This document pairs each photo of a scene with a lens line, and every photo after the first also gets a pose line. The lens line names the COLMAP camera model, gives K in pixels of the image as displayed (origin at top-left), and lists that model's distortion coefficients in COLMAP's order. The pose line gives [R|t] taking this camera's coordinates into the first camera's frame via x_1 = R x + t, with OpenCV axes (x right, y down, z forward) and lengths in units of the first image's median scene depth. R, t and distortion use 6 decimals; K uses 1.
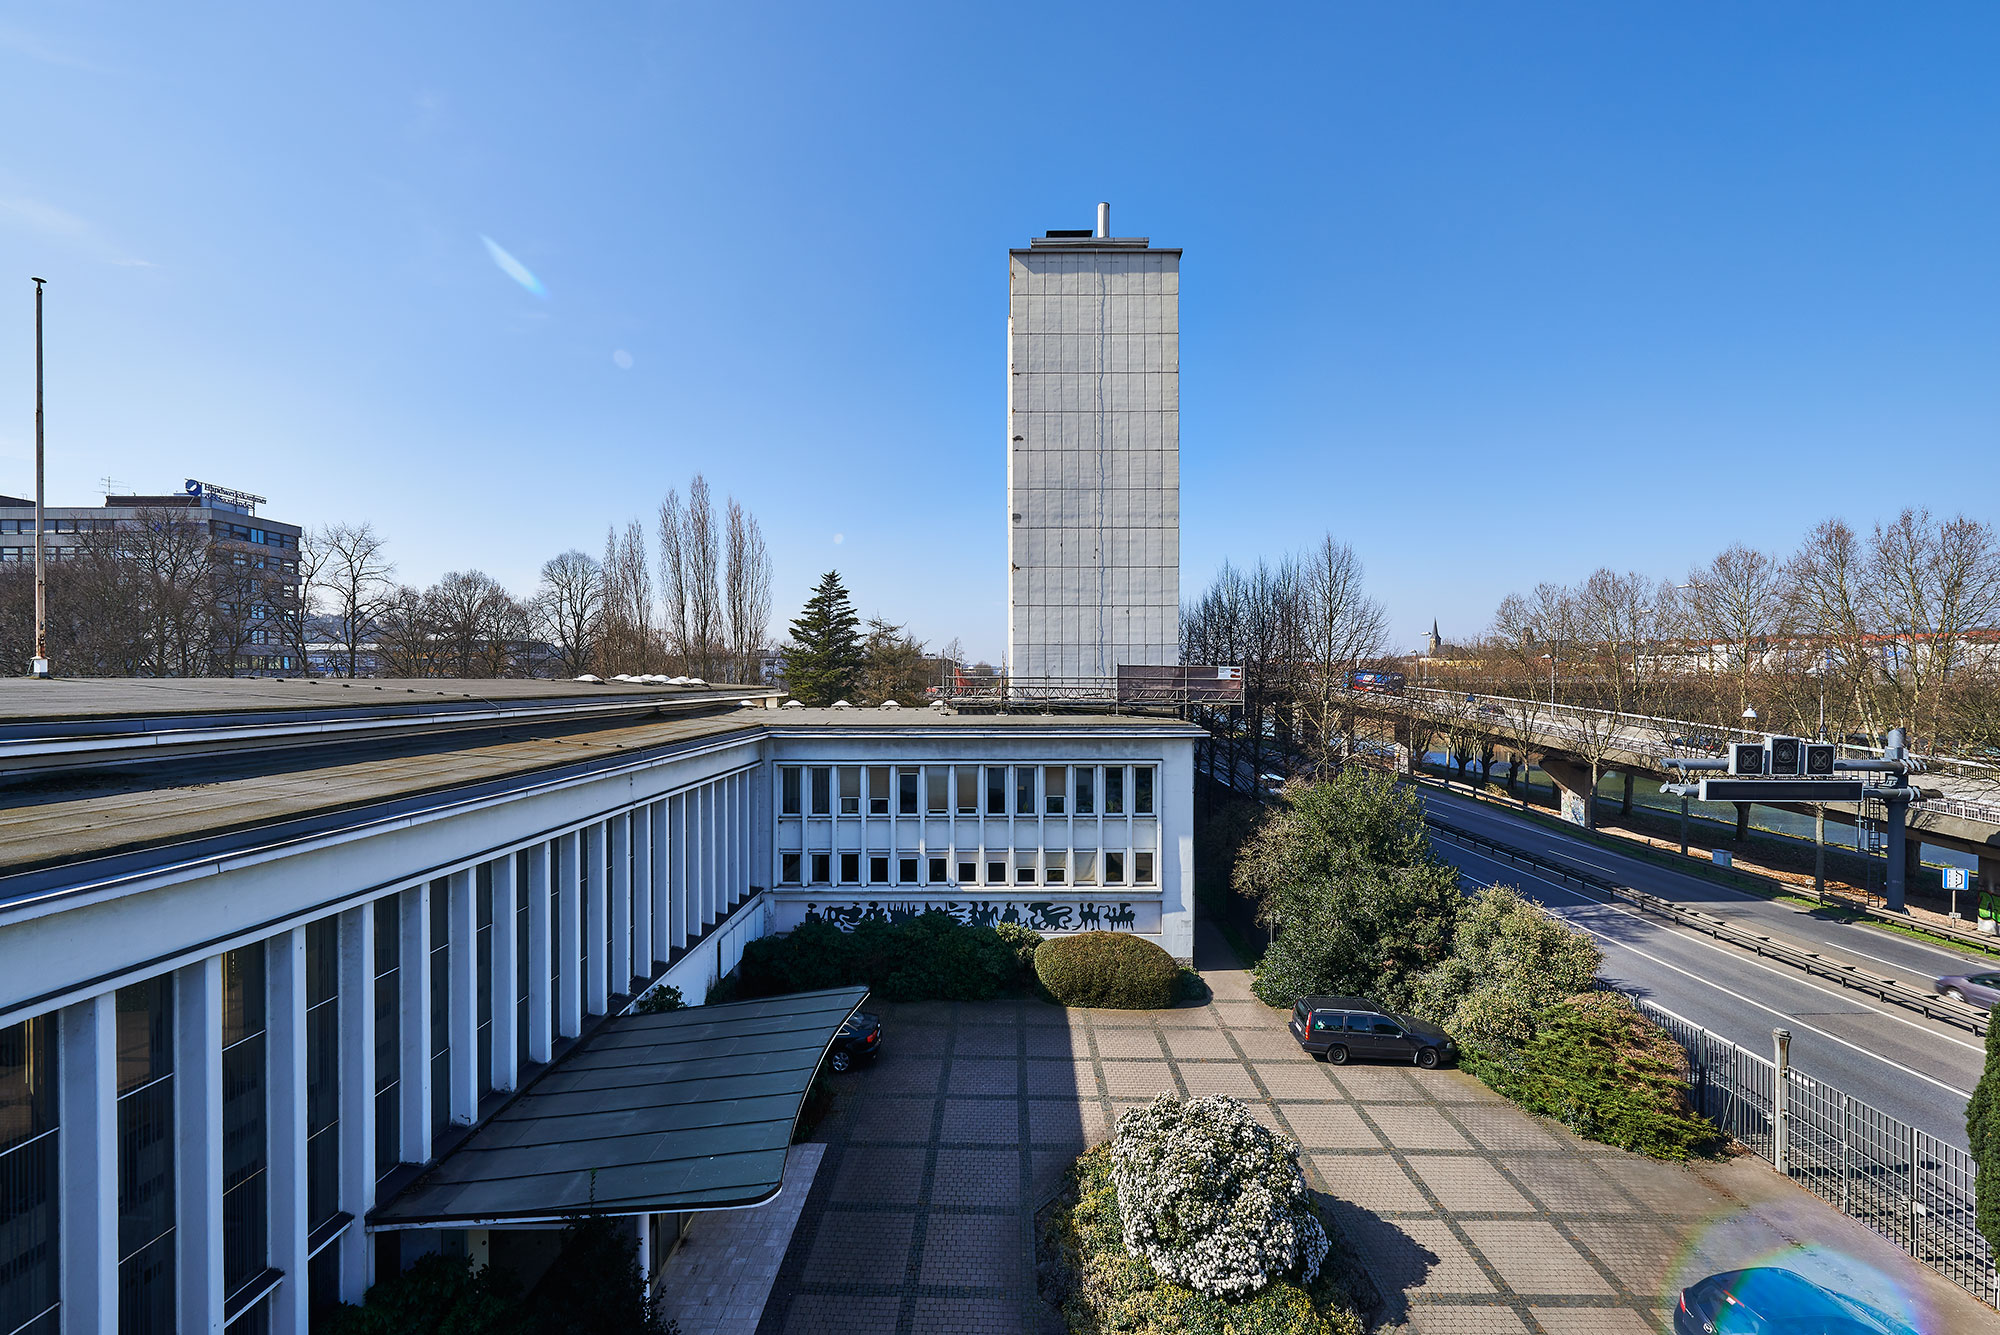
lens RADIAL K [[799.2, 0, 979.4], [0, 799.2, 668.5], [0, 0, 1]] dist [0.002275, -0.001358]
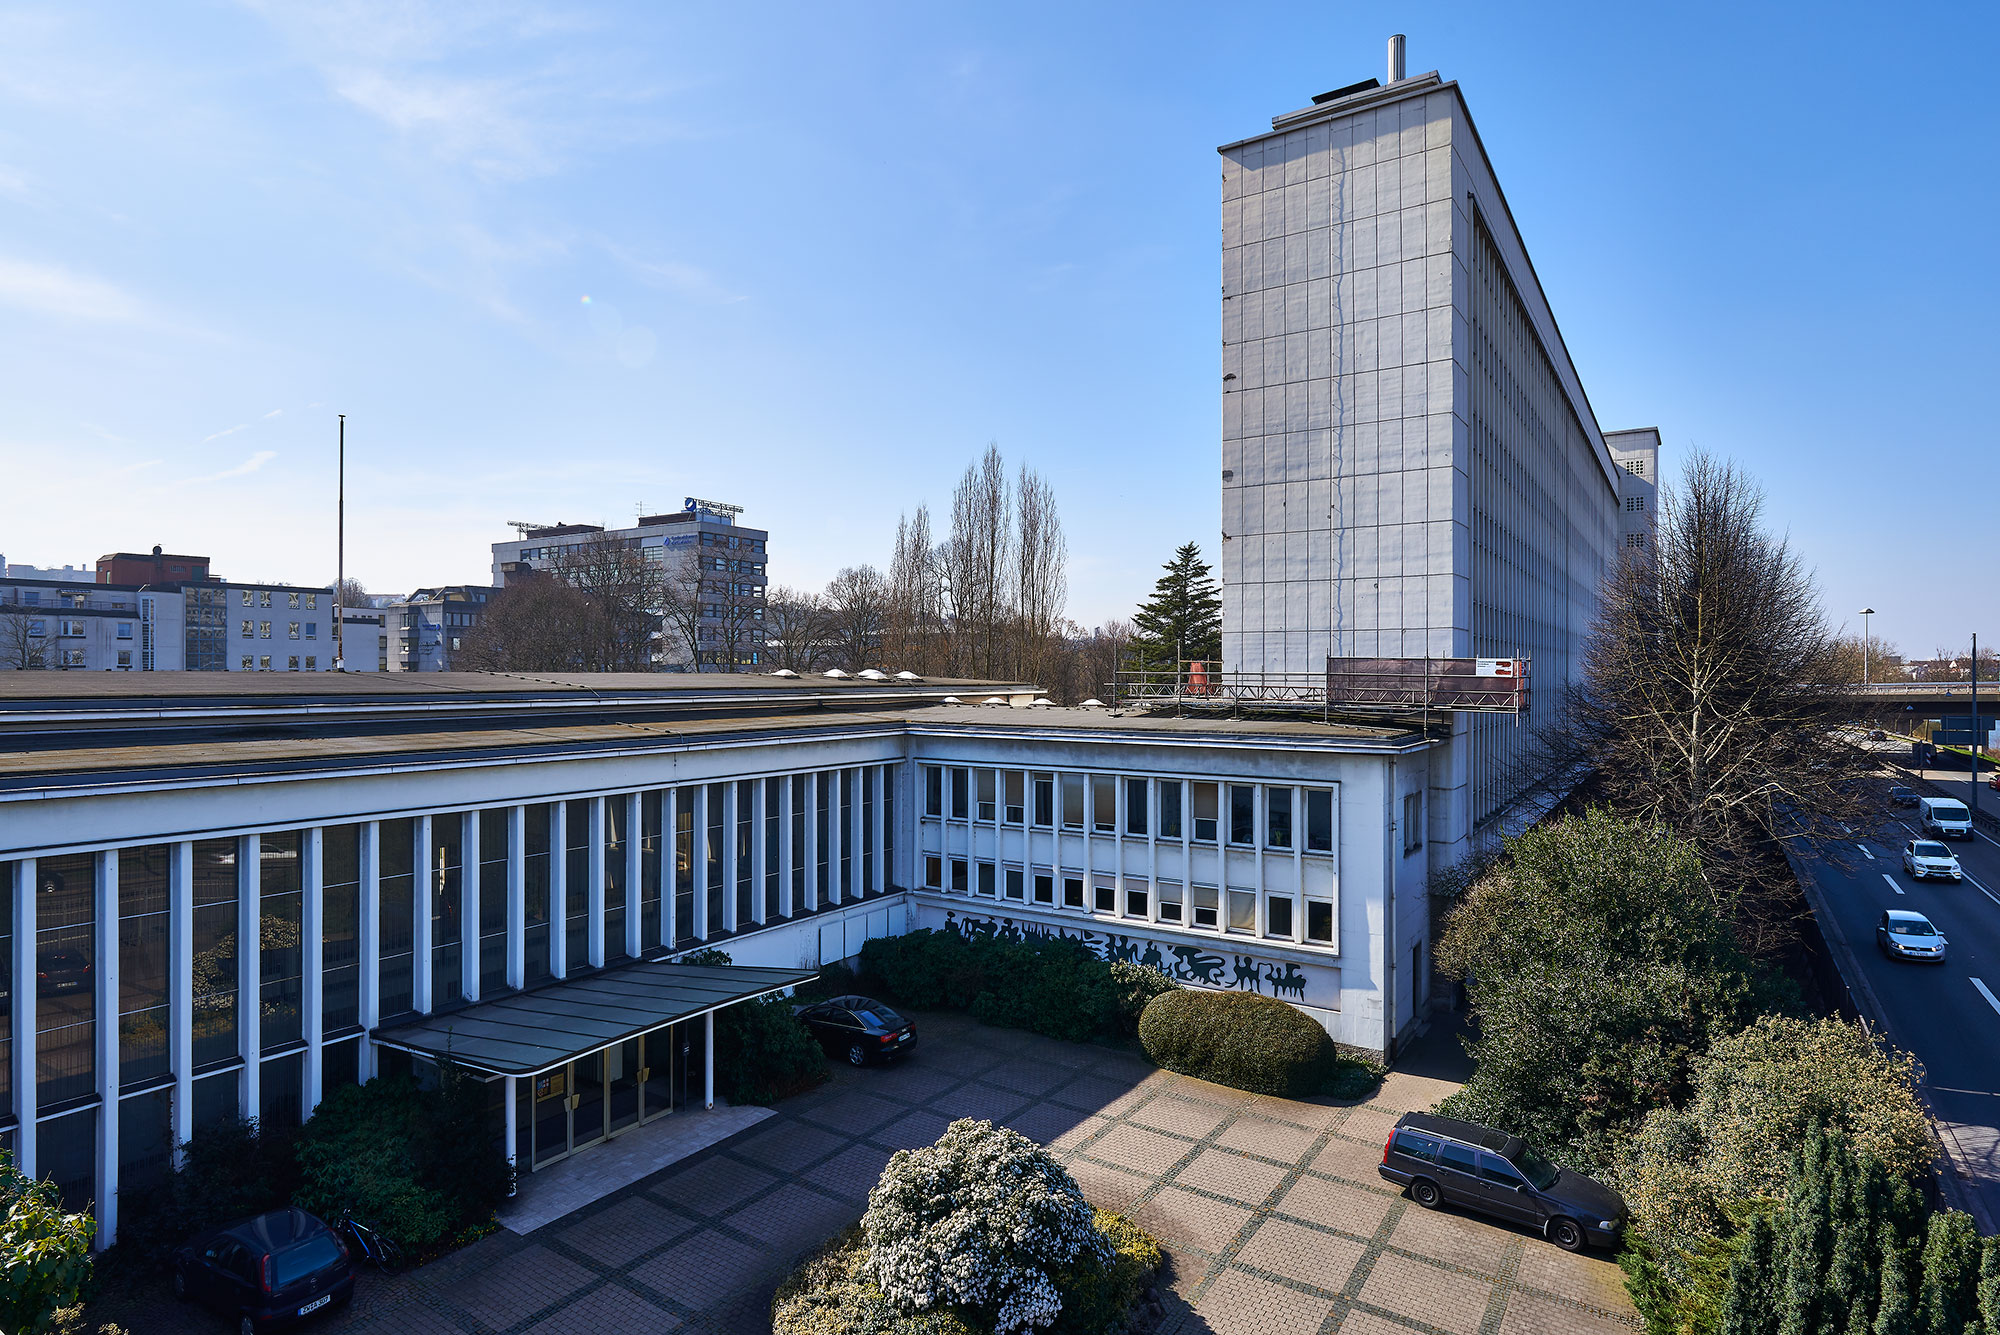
lens RADIAL K [[1011.8, 0, 969.2], [0, 1011.8, 647.8], [0, 0, 1]] dist [-0.004991, -0.001776]
pose [[0.843801, -0.010820, -0.536547, 0.447398], [0.003939, 0.999895, -0.013969, -0.001400], [0.536641, 0.009673, 0.843755, -0.001158]]
